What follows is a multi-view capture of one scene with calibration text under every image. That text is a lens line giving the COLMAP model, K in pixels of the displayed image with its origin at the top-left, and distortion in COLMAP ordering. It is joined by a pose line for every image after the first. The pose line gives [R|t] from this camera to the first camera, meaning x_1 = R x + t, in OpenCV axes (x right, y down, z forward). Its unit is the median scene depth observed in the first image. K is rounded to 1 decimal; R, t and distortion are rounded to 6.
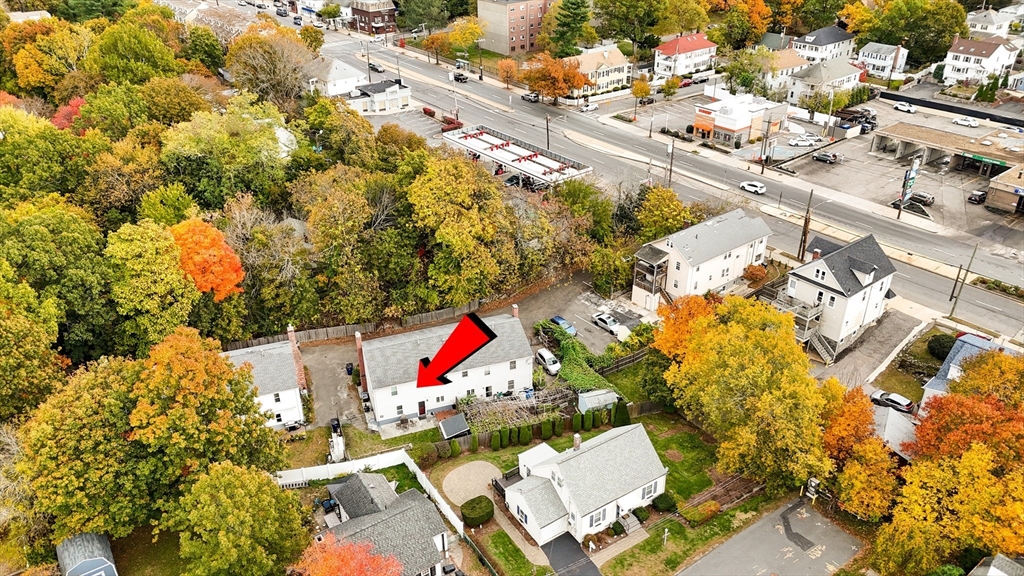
lens RADIAL K [[719.7, 0, 512.0], [0, 719.7, 288.0], [0, 0, 1]] dist [0.005514, 0.000699]
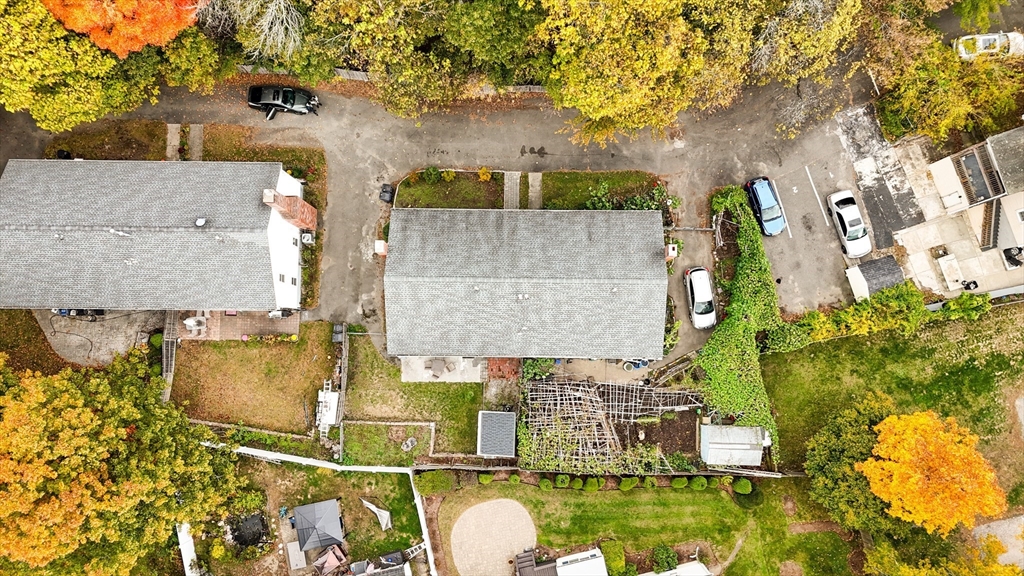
lens RADIAL K [[719.7, 0, 512.0], [0, 719.7, 288.0], [0, 0, 1]] dist [0.005514, 0.000699]
pose [[0.932072, 0.361206, -0.027789, -0.090846], [-0.158129, 0.474657, 0.865850, -0.429641], [0.325940, -0.802640, 0.499532, 0.736379]]
